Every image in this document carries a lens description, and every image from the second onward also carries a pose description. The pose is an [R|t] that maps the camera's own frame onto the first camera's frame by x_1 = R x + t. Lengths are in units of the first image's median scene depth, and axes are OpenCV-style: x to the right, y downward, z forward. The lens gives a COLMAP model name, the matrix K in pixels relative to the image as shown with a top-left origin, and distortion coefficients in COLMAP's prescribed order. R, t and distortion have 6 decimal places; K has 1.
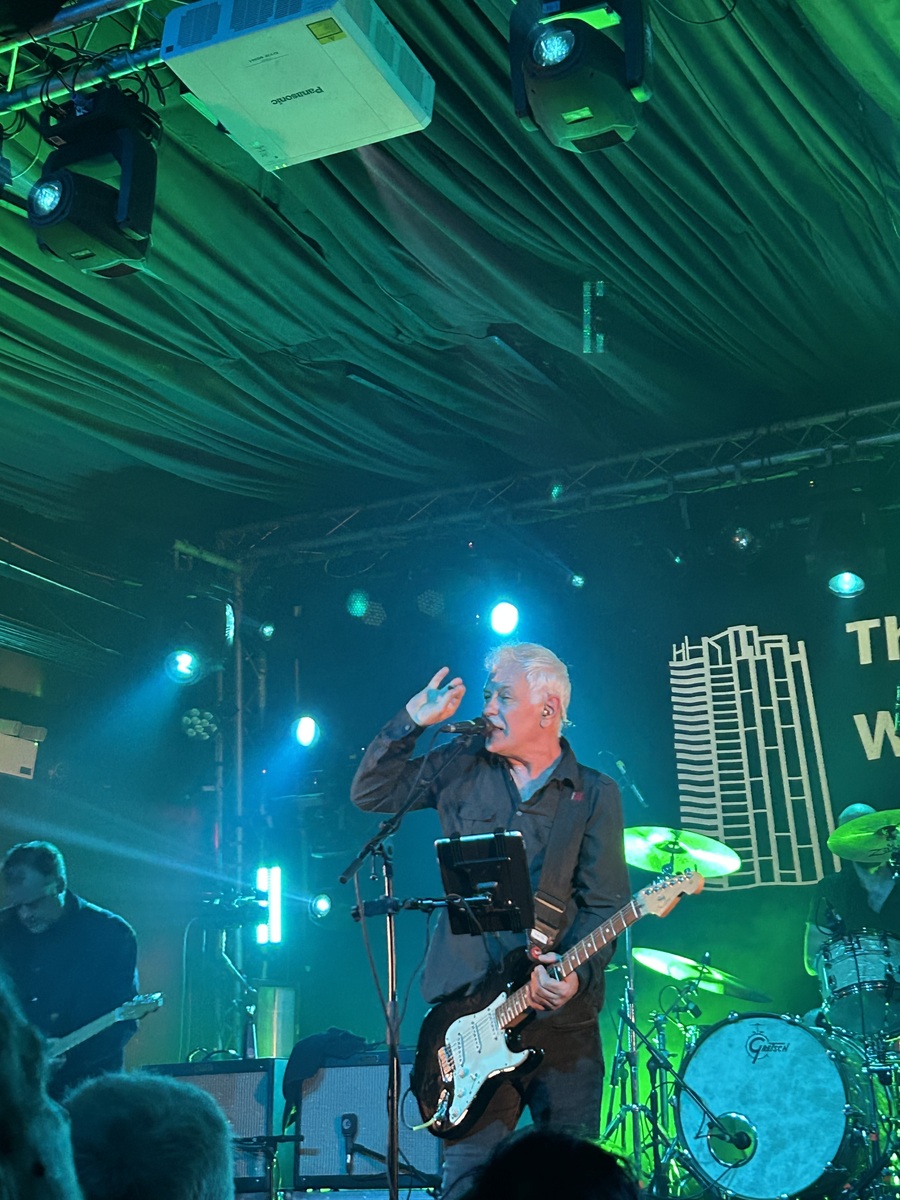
lens RADIAL K [[1962.5, 0, 450.0], [0, 1962.5, 600.0], [0, 0, 1]] dist [0.541271, -2.822832]
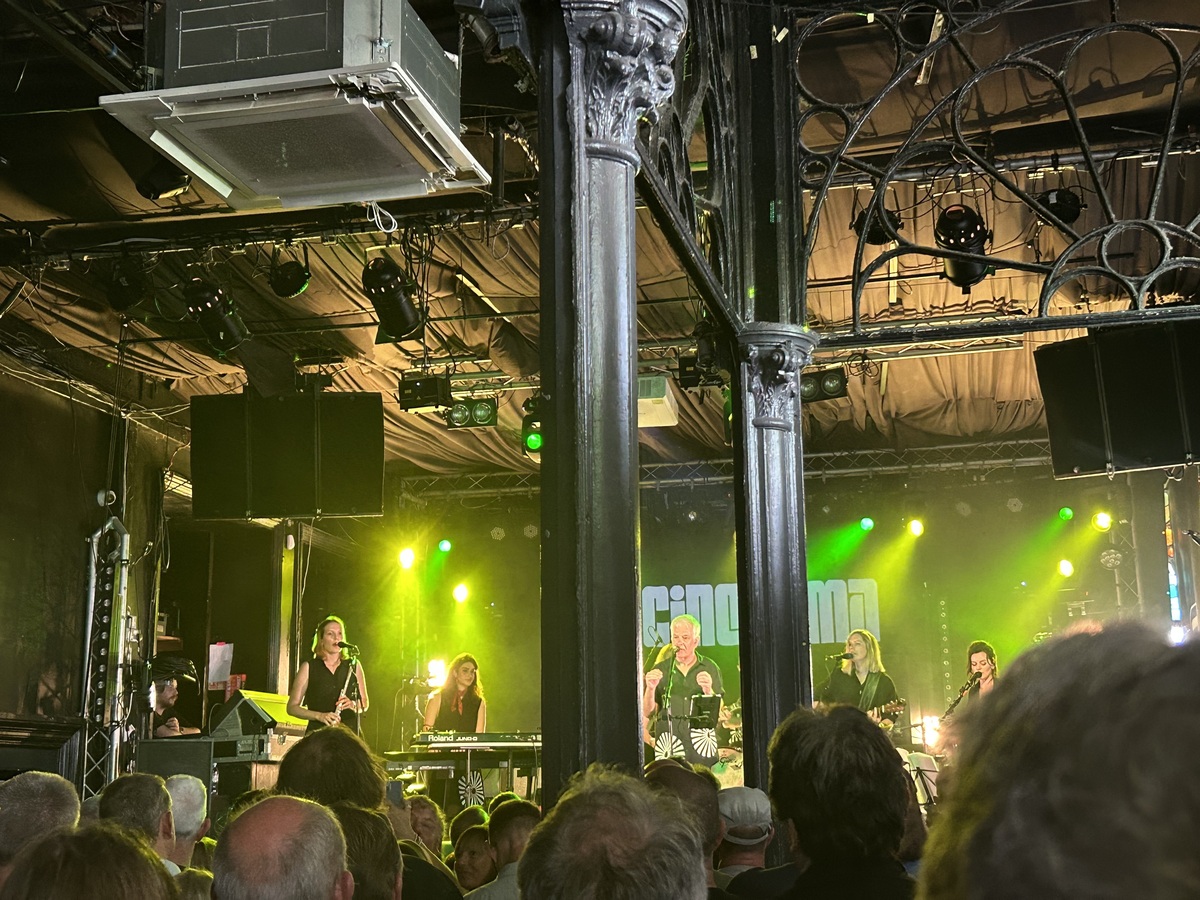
lens RADIAL K [[1654.5, 0, 597.6], [0, 1654.5, 444.5], [0, 0, 1]] dist [0.215671, -0.645151]
pose [[0.968119, 0.063524, 0.242301, -0.520079], [-0.074466, 0.996564, 0.036261, -0.222582], [-0.239165, -0.053148, 0.969523, -0.912800]]
